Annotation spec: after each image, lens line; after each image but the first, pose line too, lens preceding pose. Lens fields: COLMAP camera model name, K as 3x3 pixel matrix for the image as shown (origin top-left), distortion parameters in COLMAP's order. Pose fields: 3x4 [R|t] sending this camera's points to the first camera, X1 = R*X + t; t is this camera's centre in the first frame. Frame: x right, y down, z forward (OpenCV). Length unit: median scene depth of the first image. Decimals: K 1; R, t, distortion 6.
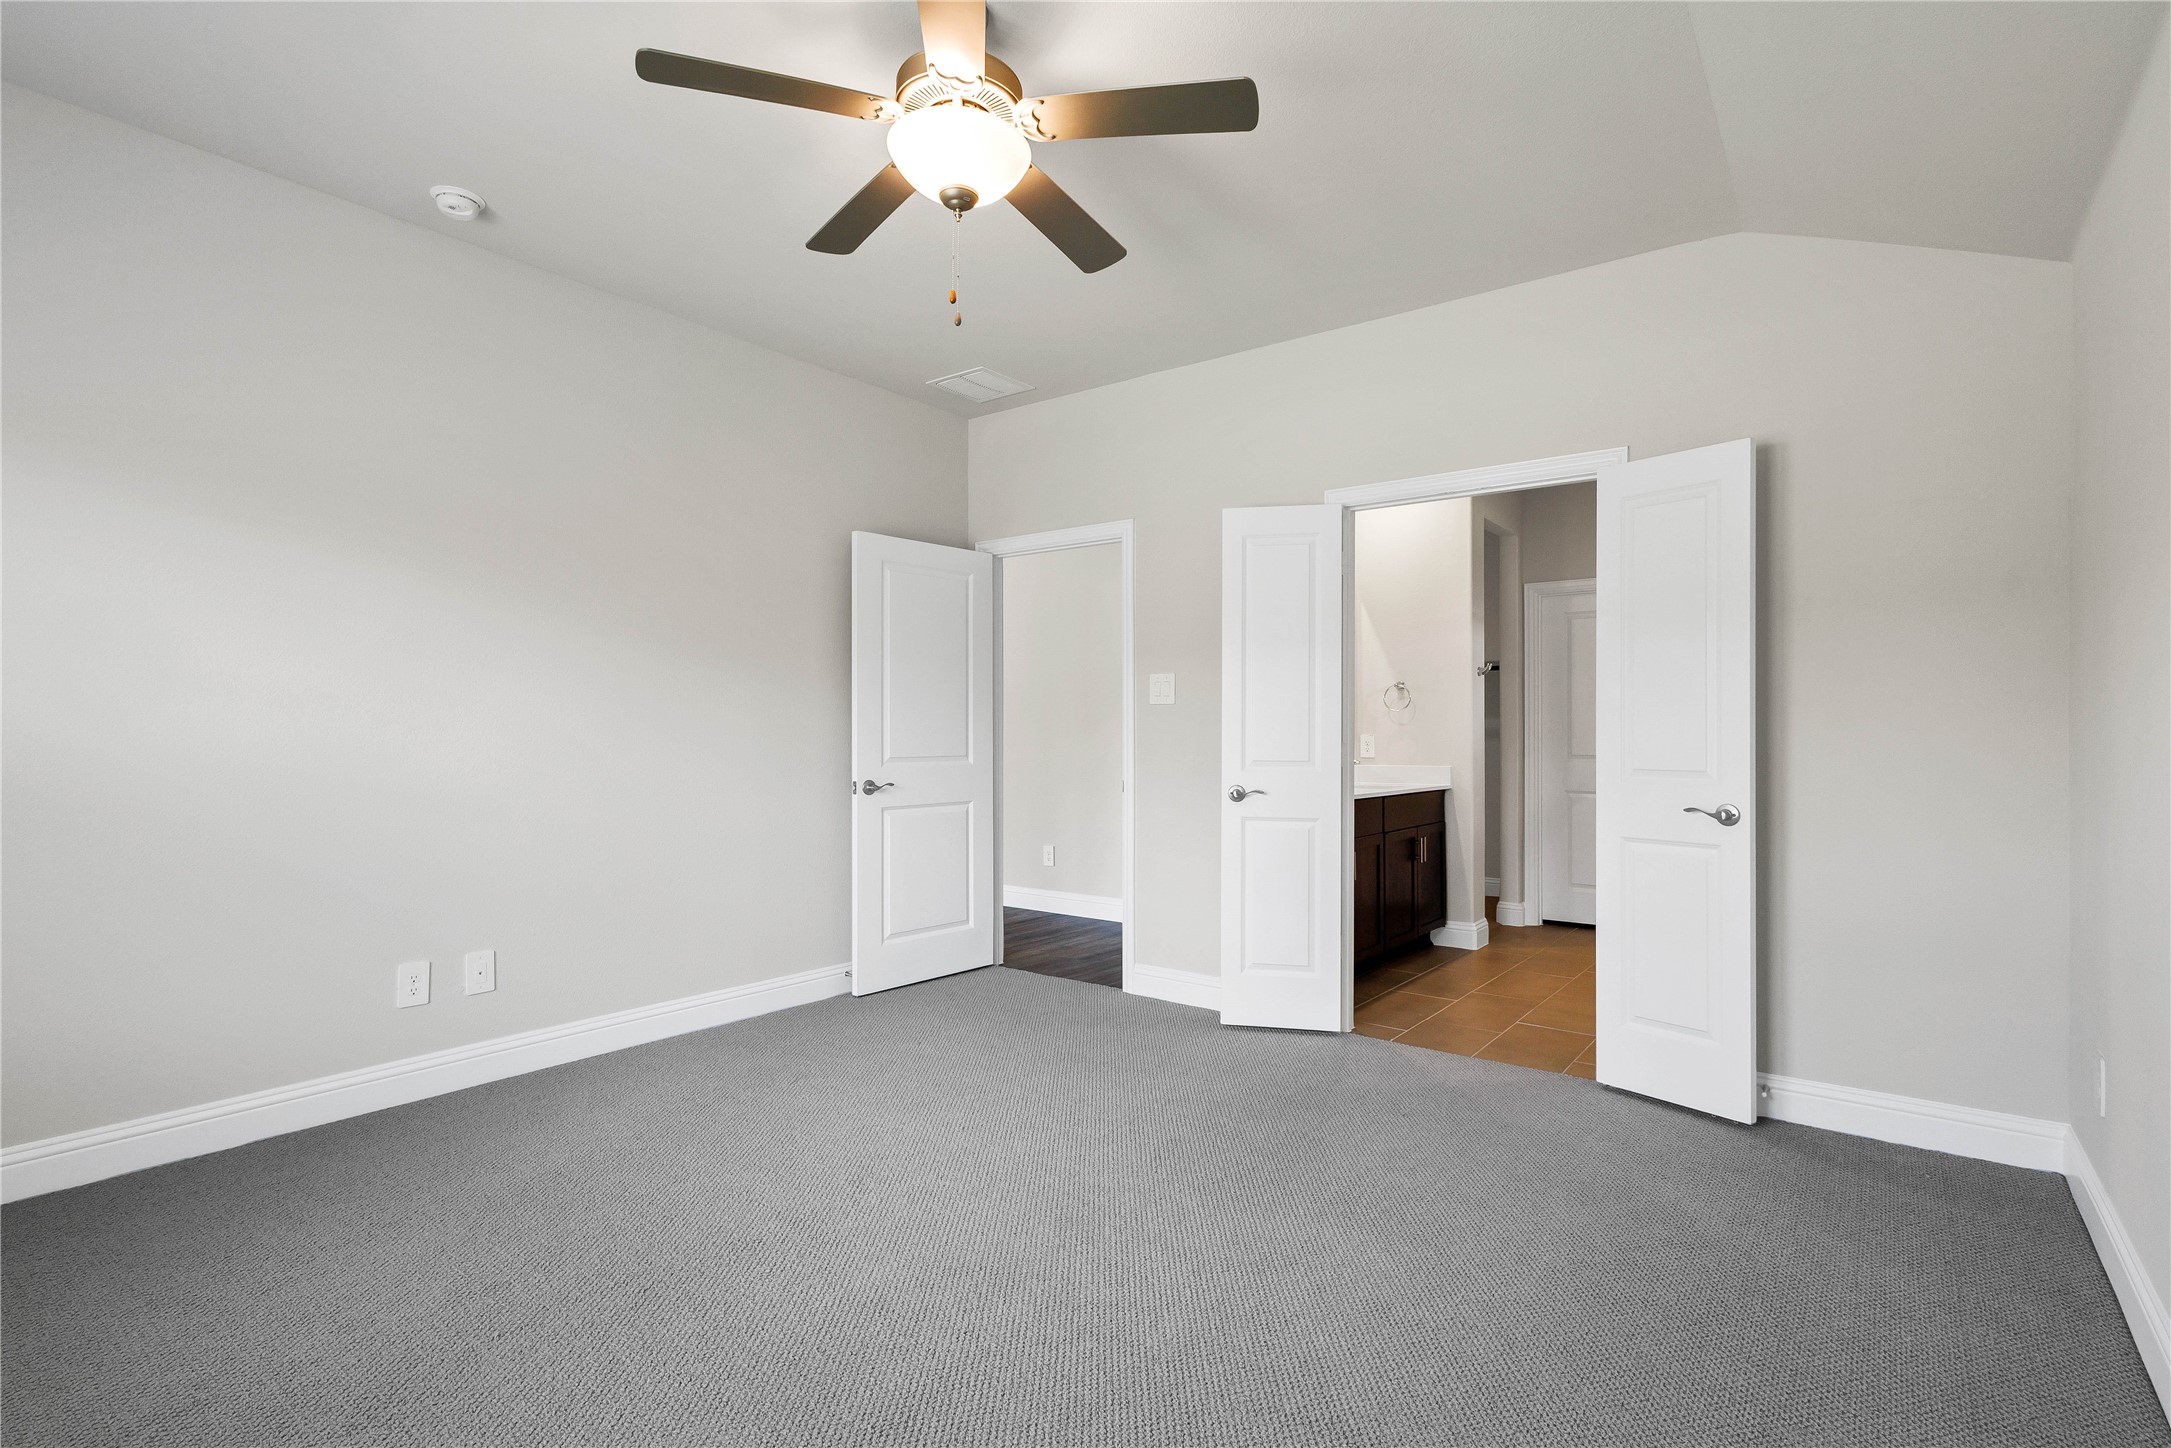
lens RADIAL K [[1029.6, 0, 1090.0], [0, 1029.6, 729.0], [0, 0, 1]] dist [0.001006, -0.001948]
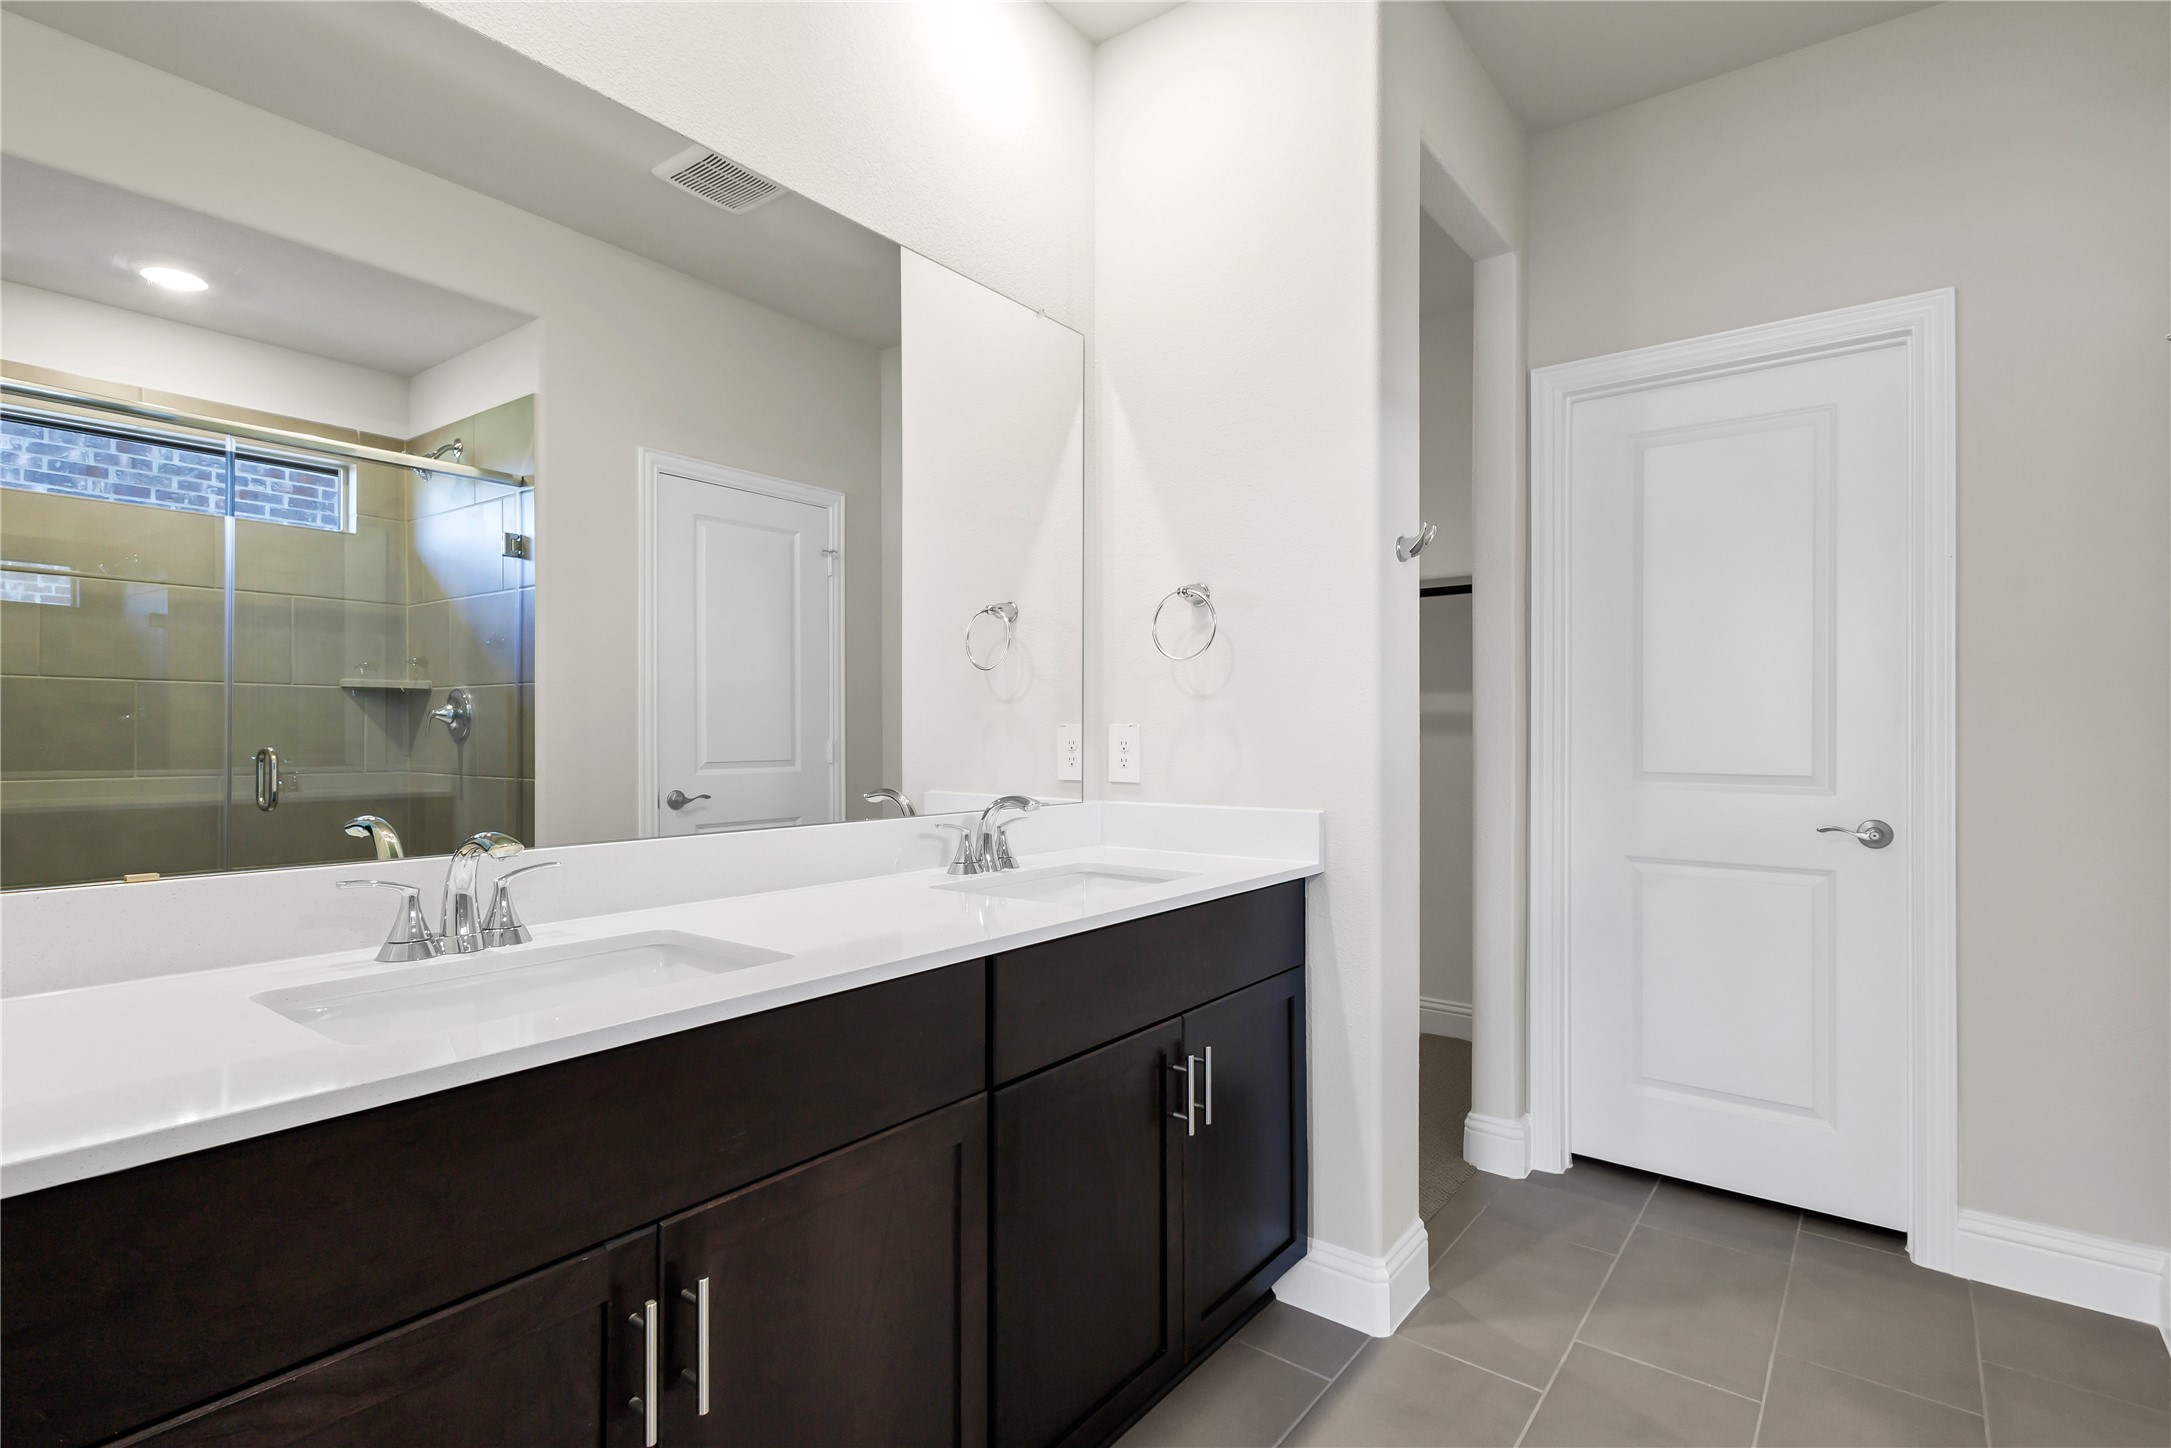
lens RADIAL K [[1029.6, 0, 1090.0], [0, 1029.6, 729.0], [0, 0, 1]] dist [0.001006, -0.001948]
pose [[0.999965, -0.000326, -0.008408, 0.260712], [0.000398, 0.999963, 0.008575, 0.004346], [0.008405, -0.008578, 0.999928, 0.613390]]
